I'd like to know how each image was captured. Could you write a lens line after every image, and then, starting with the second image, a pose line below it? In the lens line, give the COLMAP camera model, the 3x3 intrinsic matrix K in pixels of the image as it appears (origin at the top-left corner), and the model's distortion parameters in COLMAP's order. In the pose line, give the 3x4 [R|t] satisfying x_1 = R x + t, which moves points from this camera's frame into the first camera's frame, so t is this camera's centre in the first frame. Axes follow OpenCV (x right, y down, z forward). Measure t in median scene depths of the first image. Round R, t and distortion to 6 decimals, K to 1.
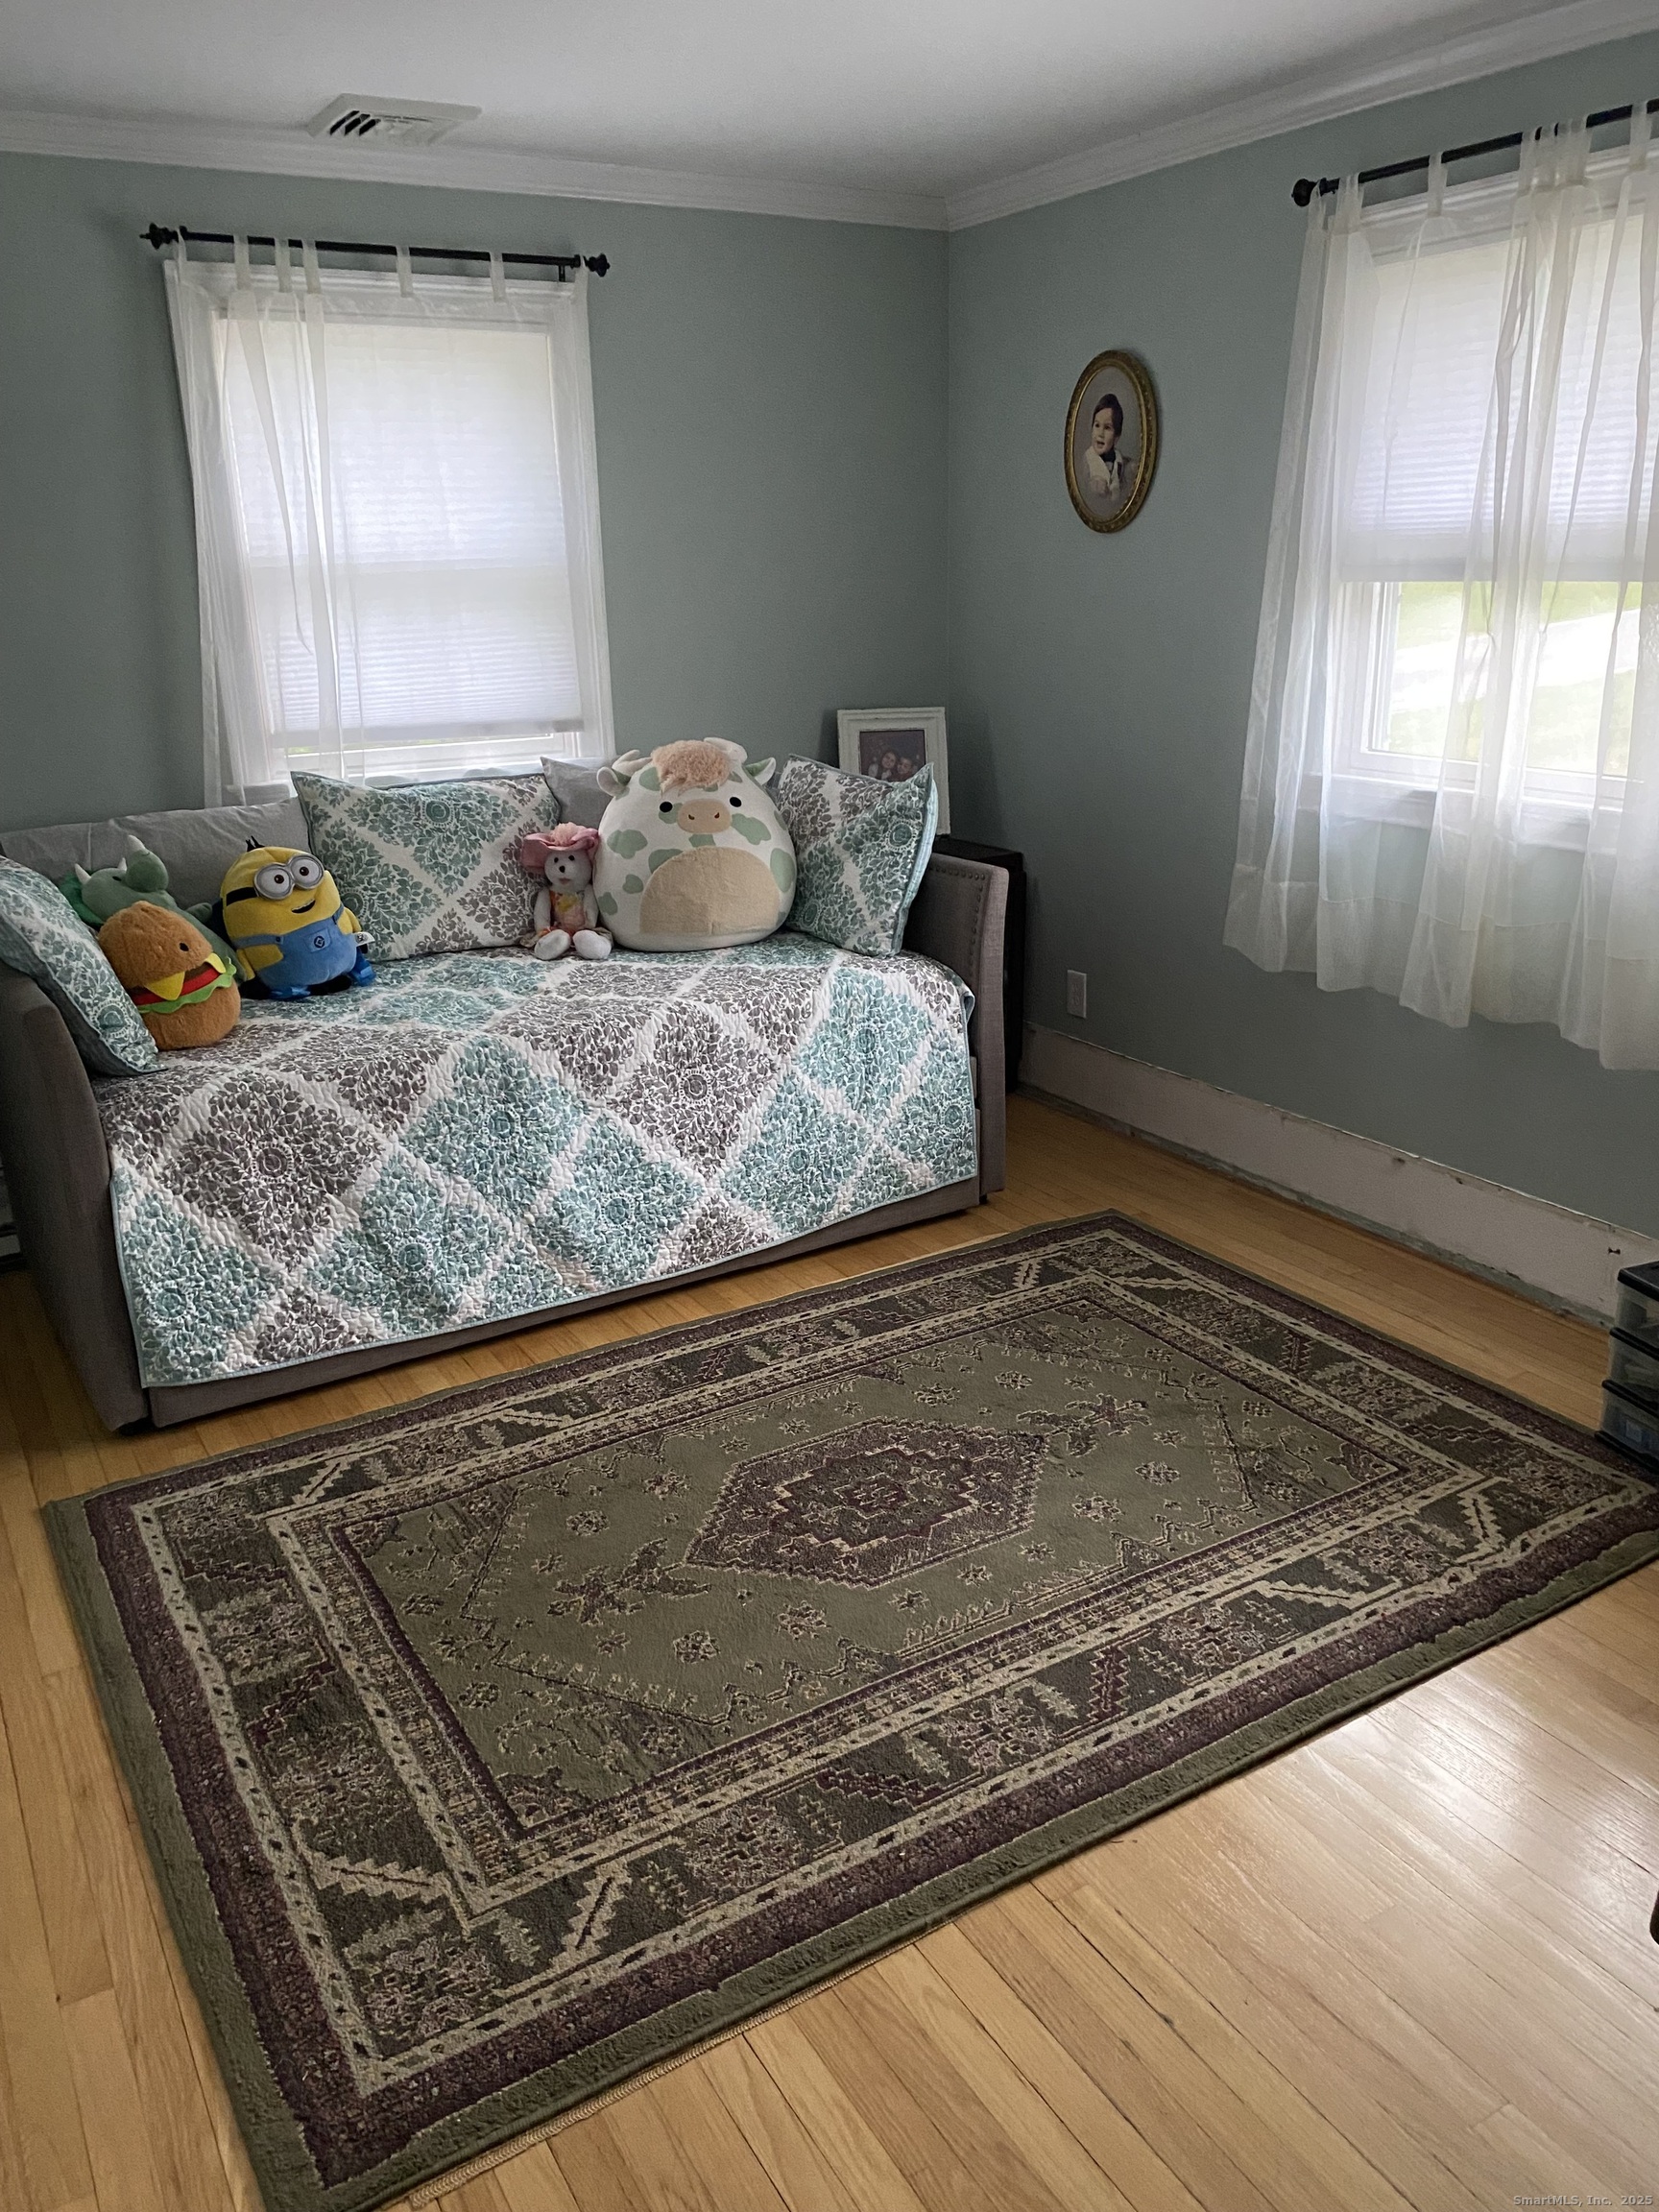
lens RADIAL K [[1688.5, 0, 820.7], [0, 1688.5, 1111.7], [0, 0, 1]] dist [0.027831, 0.000203]
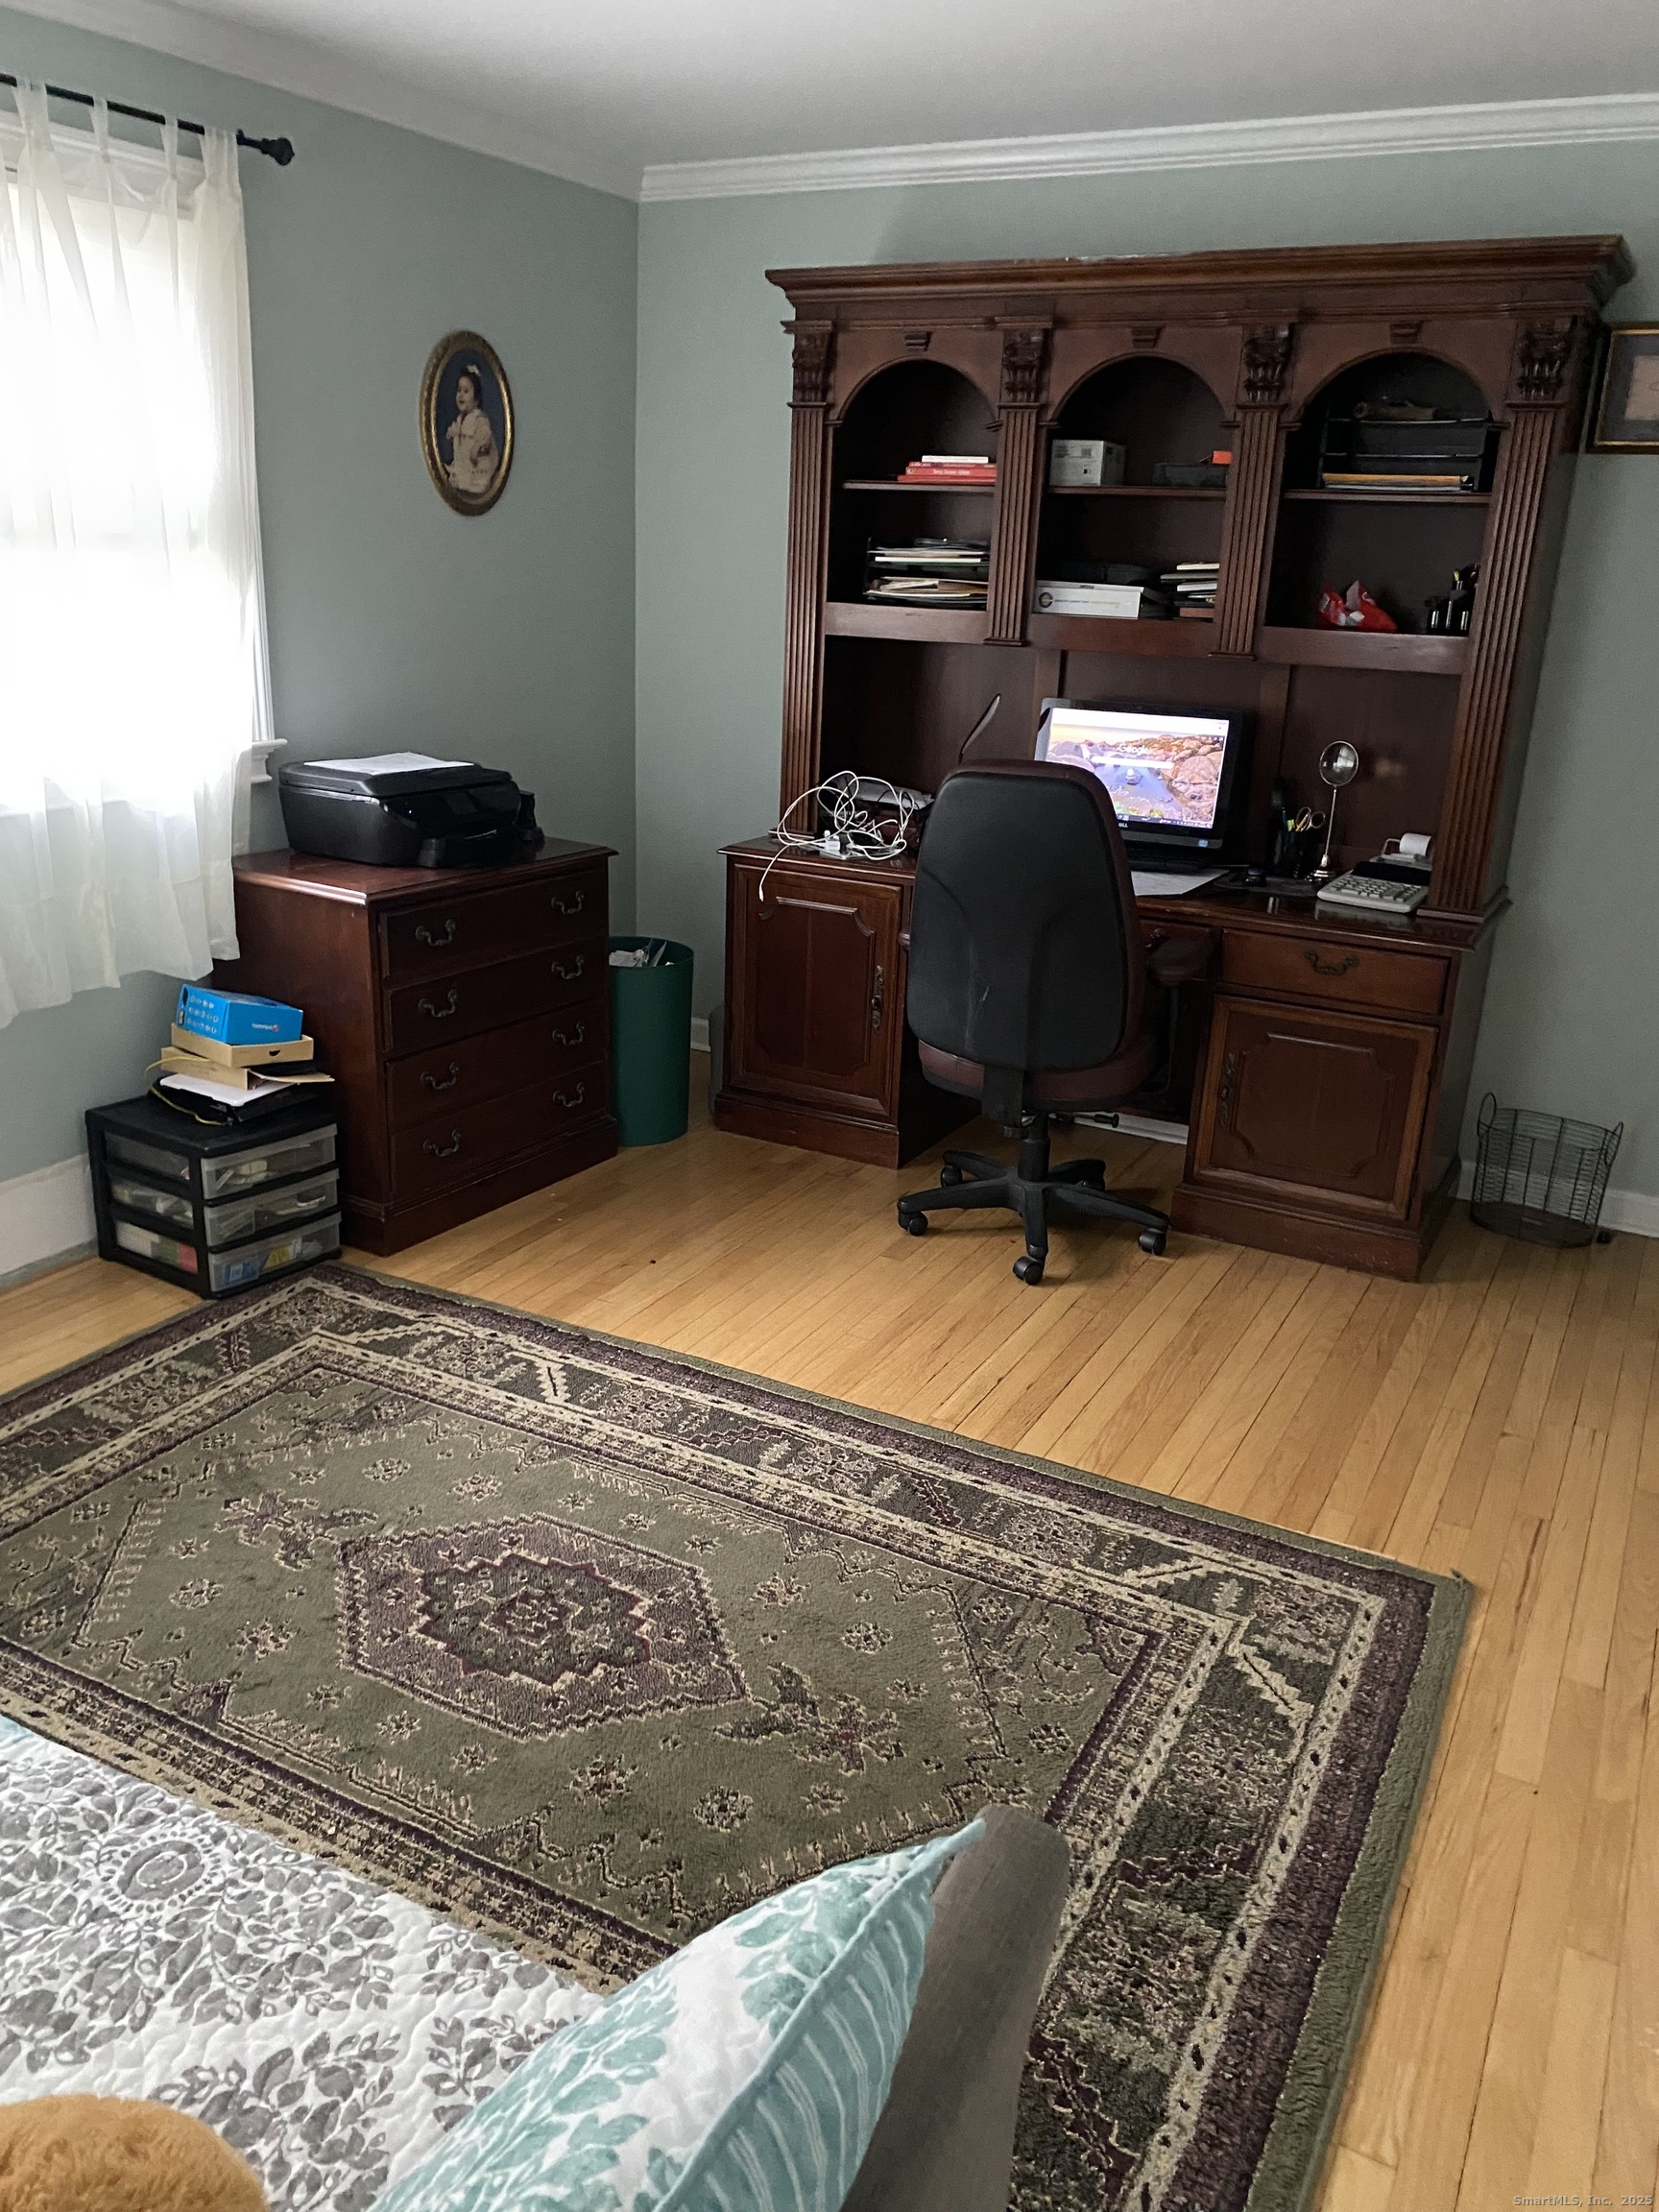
lens RADIAL K [[1688.5, 0, 822.1], [0, 1688.5, 1104.3], [0, 0, 1]] dist [0.027831, 0.000203]
pose [[-0.512484, -0.272805, 0.814210, -0.896291], [0.250736, 0.859329, 0.445741, -0.456196], [-0.821275, 0.432587, -0.371990, 1.444971]]
